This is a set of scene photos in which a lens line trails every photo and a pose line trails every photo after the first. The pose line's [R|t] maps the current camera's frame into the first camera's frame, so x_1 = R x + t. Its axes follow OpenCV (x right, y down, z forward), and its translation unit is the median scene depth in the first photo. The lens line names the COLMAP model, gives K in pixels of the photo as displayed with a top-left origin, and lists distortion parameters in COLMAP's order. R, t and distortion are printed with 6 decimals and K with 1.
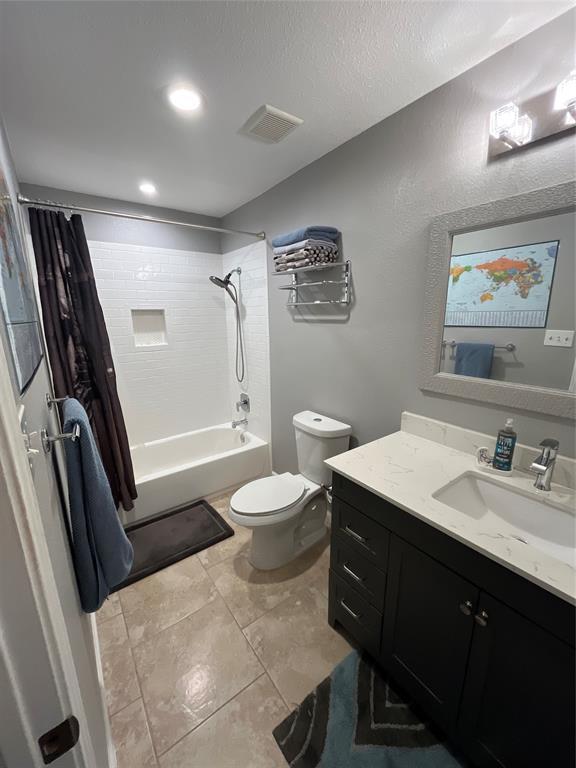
lens RADIAL K [[307.5, 0, 291.2], [0, 307.5, 384.6], [0, 0, 1]] dist [0.000240, 0.000066]
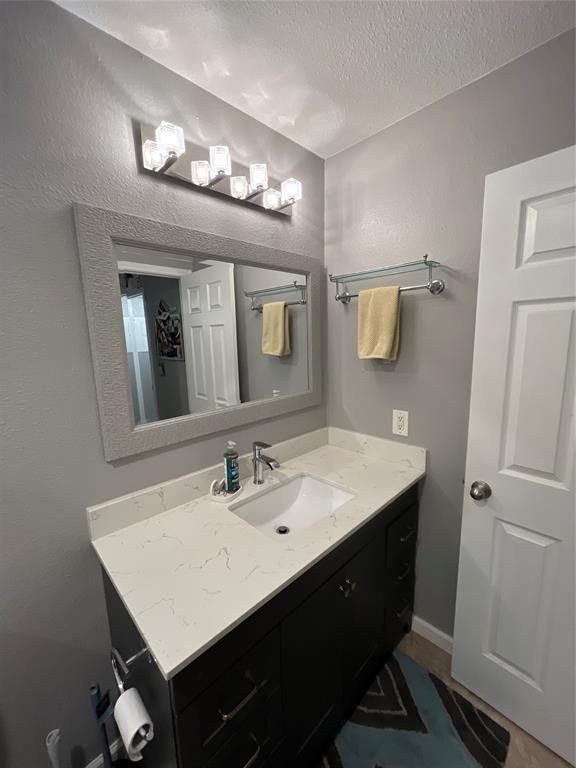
lens RADIAL K [[307.5, 0, 287.0], [0, 307.5, 385.4], [0, 0, 1]] dist [0.000240, 0.000066]
pose [[-0.121367, -0.144011, 0.982105, -0.136423], [0.253511, 0.952109, 0.170941, -0.084765], [-0.959689, 0.269721, -0.079047, 0.349507]]
